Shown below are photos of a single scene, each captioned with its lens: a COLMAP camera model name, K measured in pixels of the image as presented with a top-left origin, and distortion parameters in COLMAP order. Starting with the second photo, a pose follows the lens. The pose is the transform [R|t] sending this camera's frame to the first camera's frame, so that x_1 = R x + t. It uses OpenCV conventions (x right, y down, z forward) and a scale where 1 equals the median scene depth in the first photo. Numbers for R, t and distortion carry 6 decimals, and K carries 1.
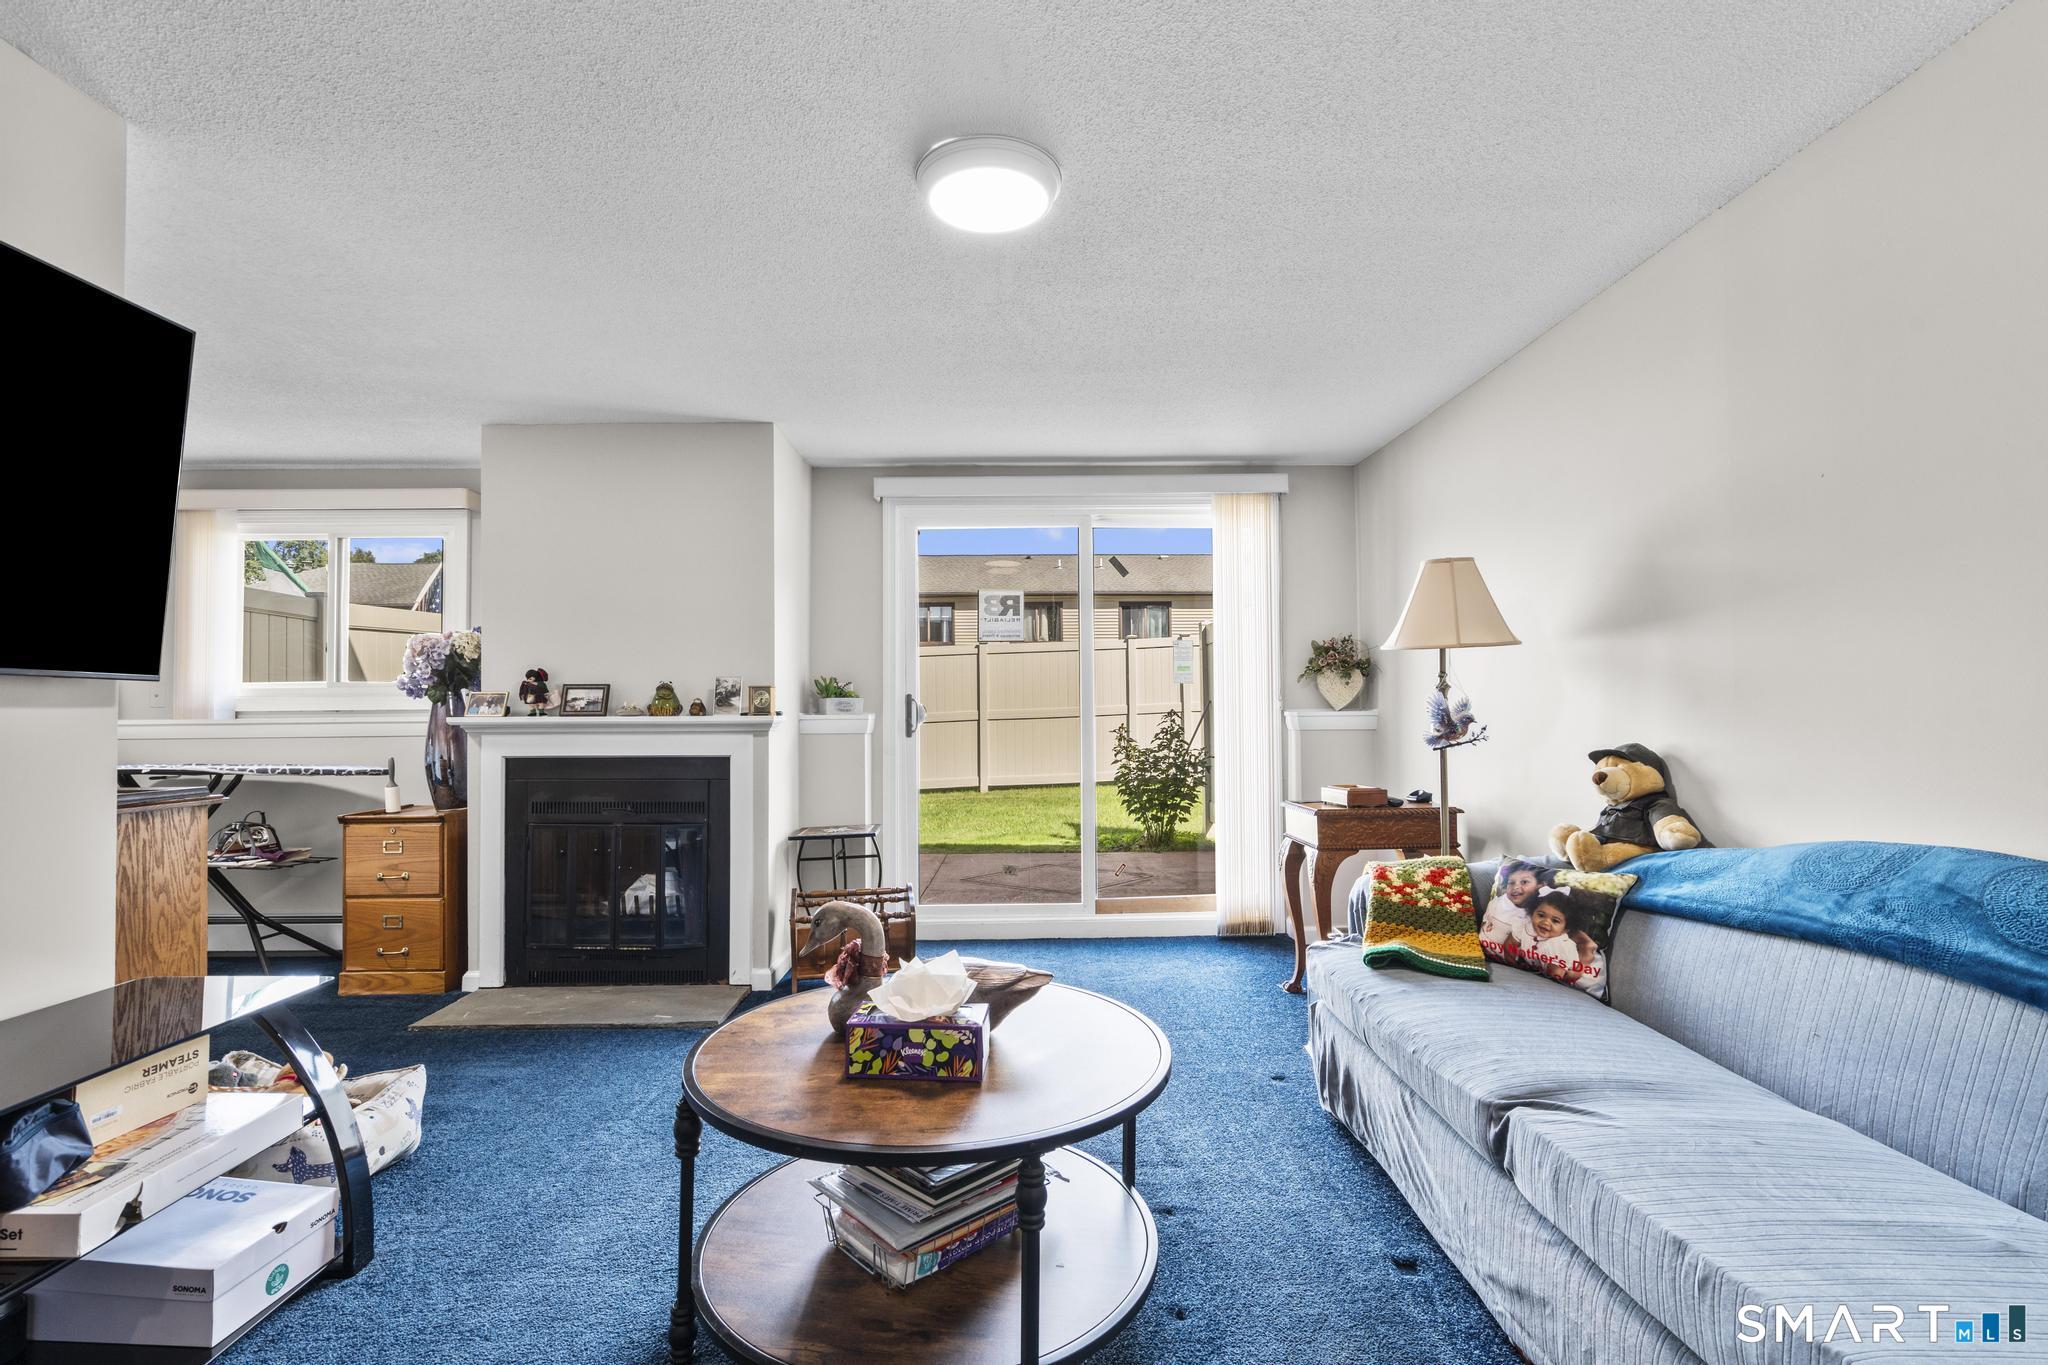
lens RADIAL K [[919.8, 0, 1027.0], [0, 919.8, 691.5], [0, 0, 1]] dist [-0.006220, 0.003954]
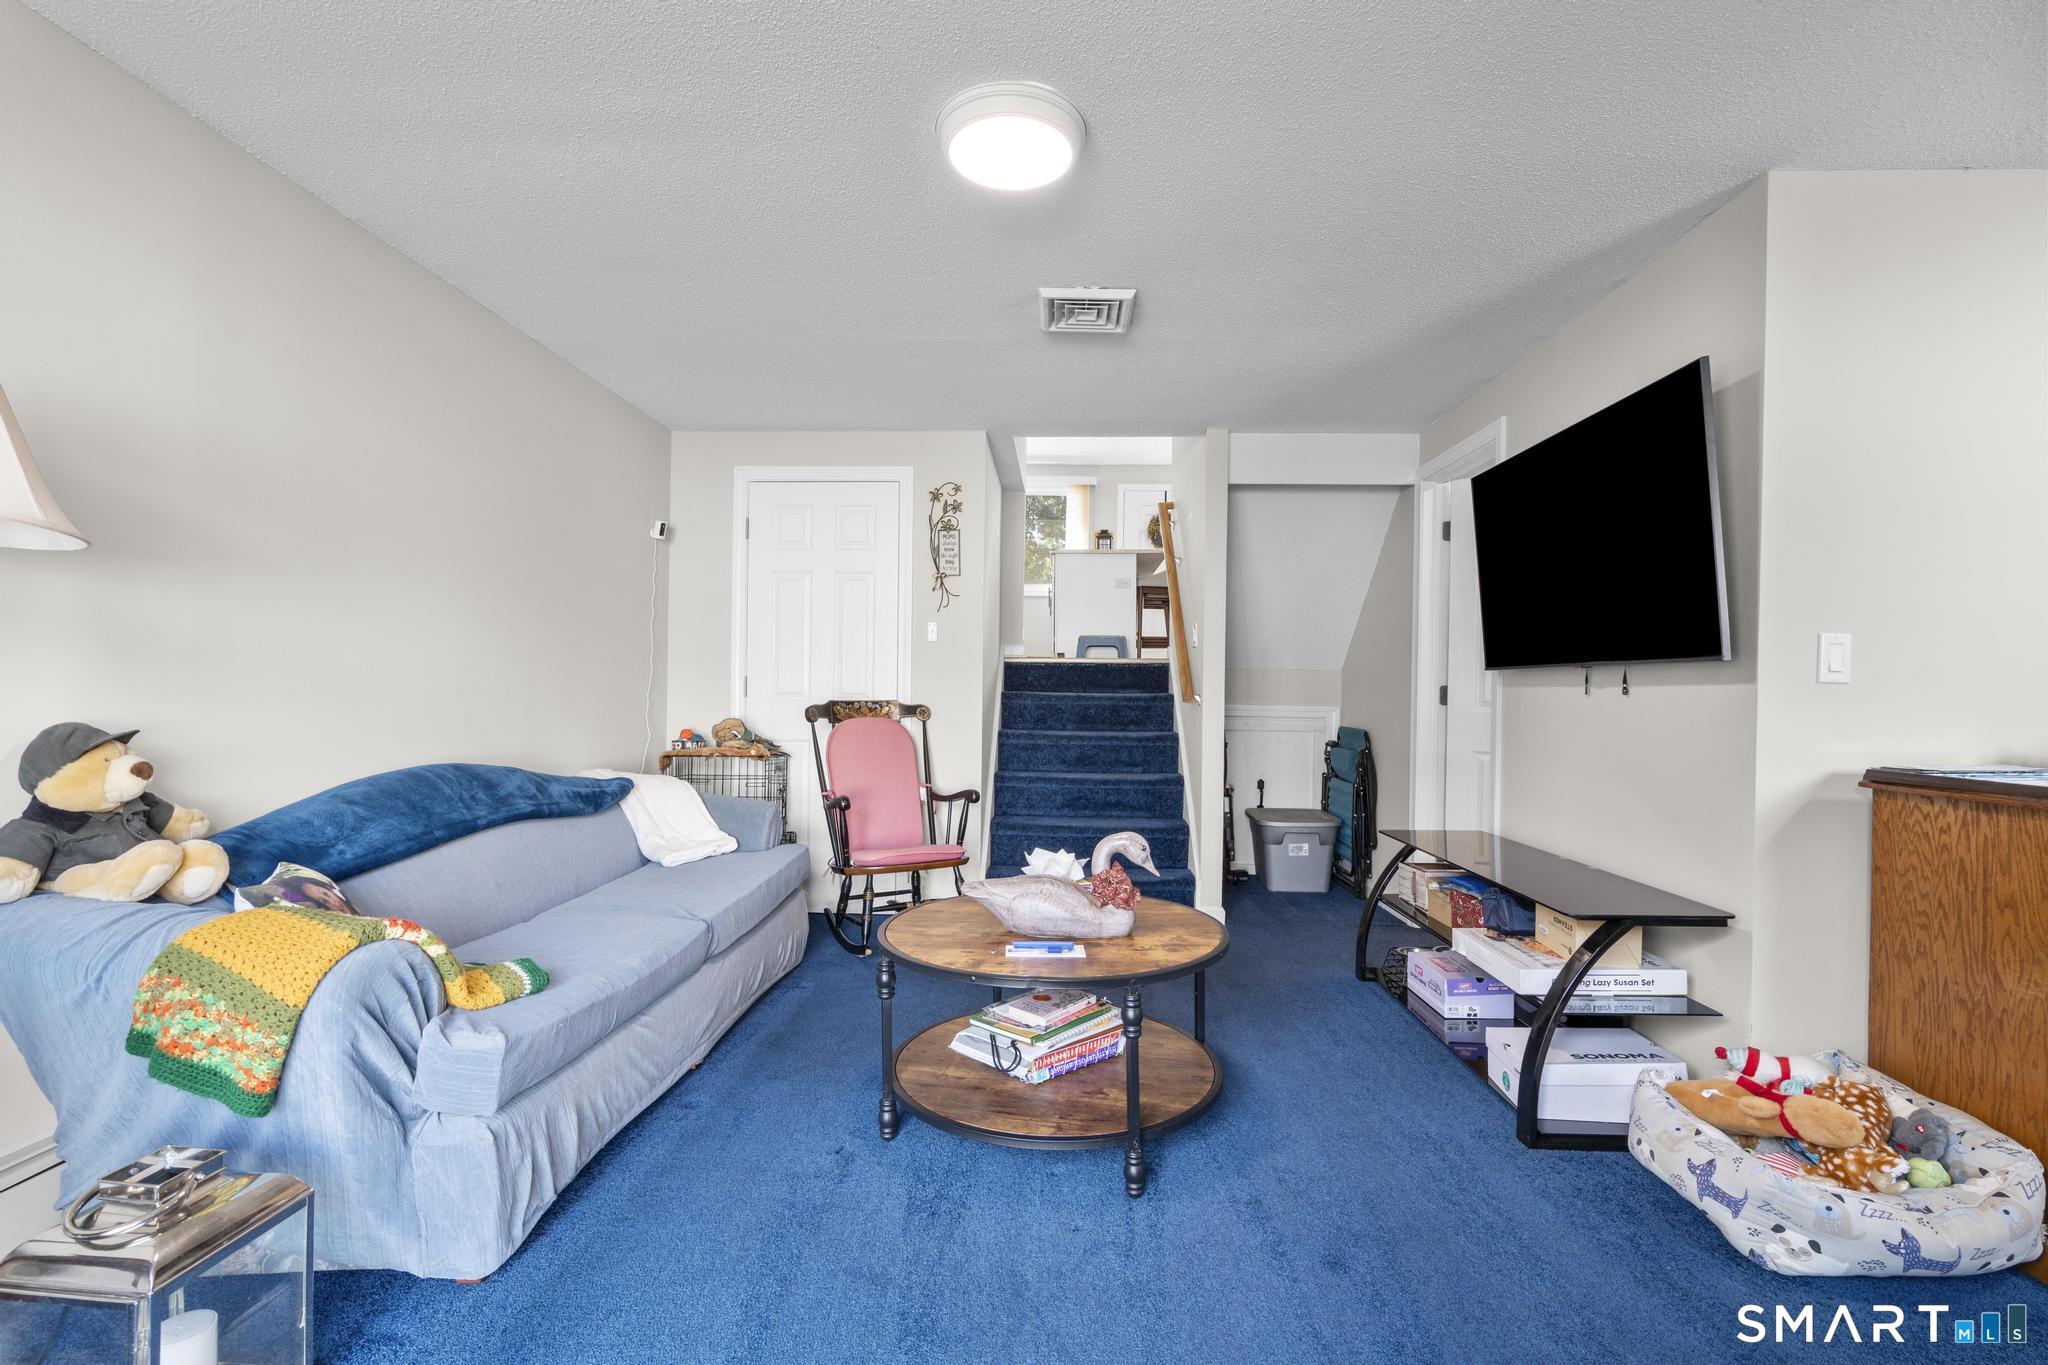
lens RADIAL K [[918.1, 0, 1028.1], [0, 918.1, 691.5], [0, 0, 1]] dist [-0.002835, 0.000838]
pose [[-0.998126, -0.004800, 0.061007, -0.106220], [-0.006173, 0.999731, -0.022341, 0.045691], [-0.060884, -0.022676, -0.997887, 1.689928]]
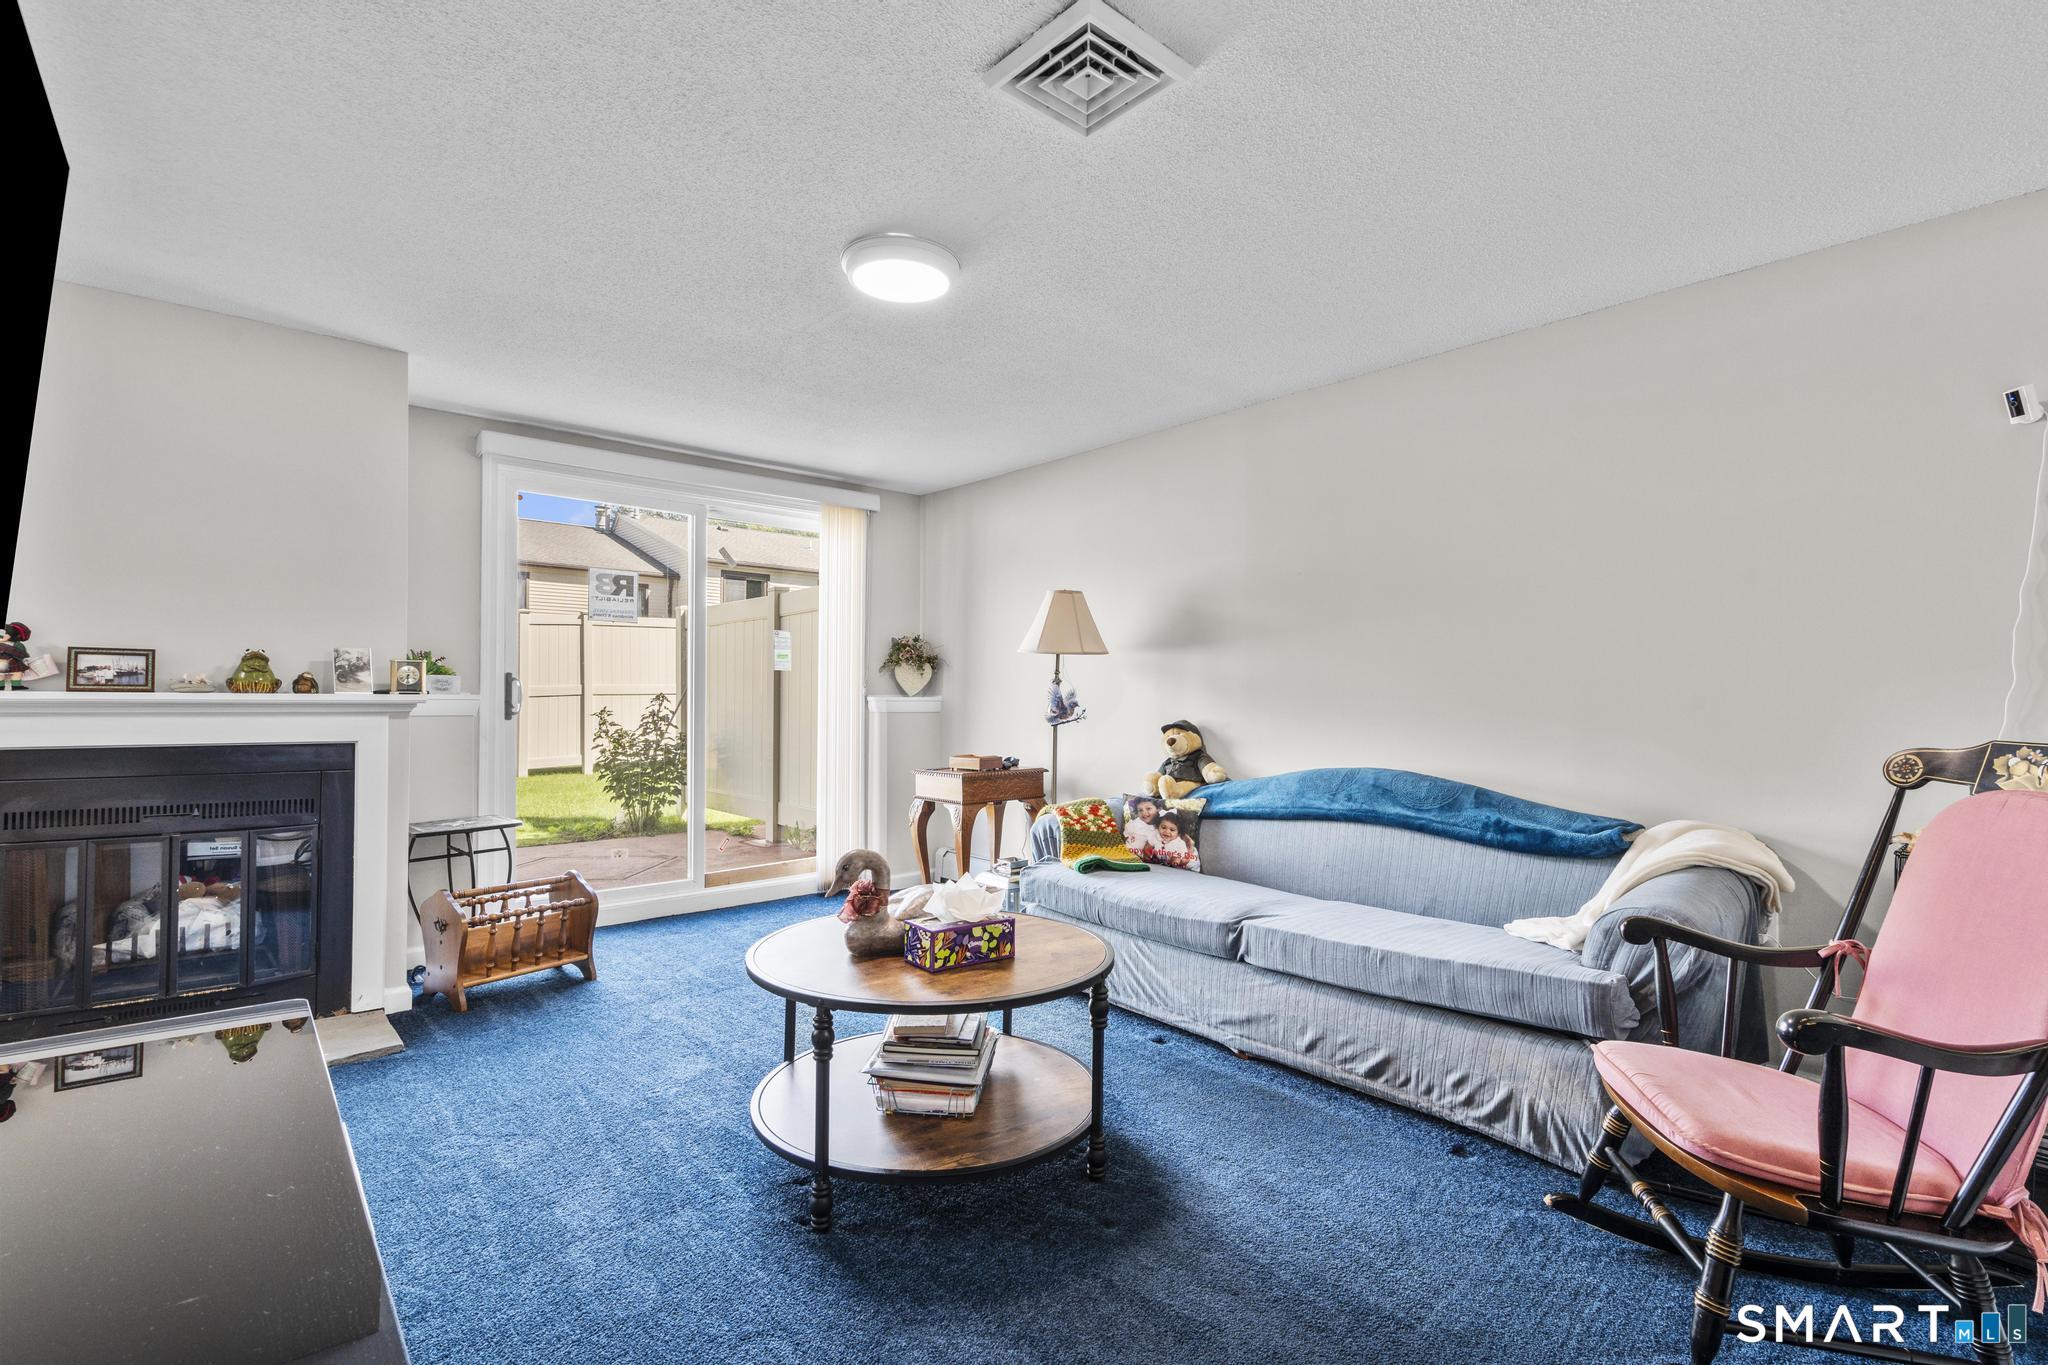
lens RADIAL K [[919.8, 0, 1027.0], [0, 919.8, 691.5], [0, 0, 1]] dist [-0.006220, 0.003954]
pose [[0.764256, 0.016185, 0.644710, -0.605073], [-0.026796, 0.999619, 0.006670, 0.003283], [-0.644356, -0.022373, 0.764398, -0.055707]]
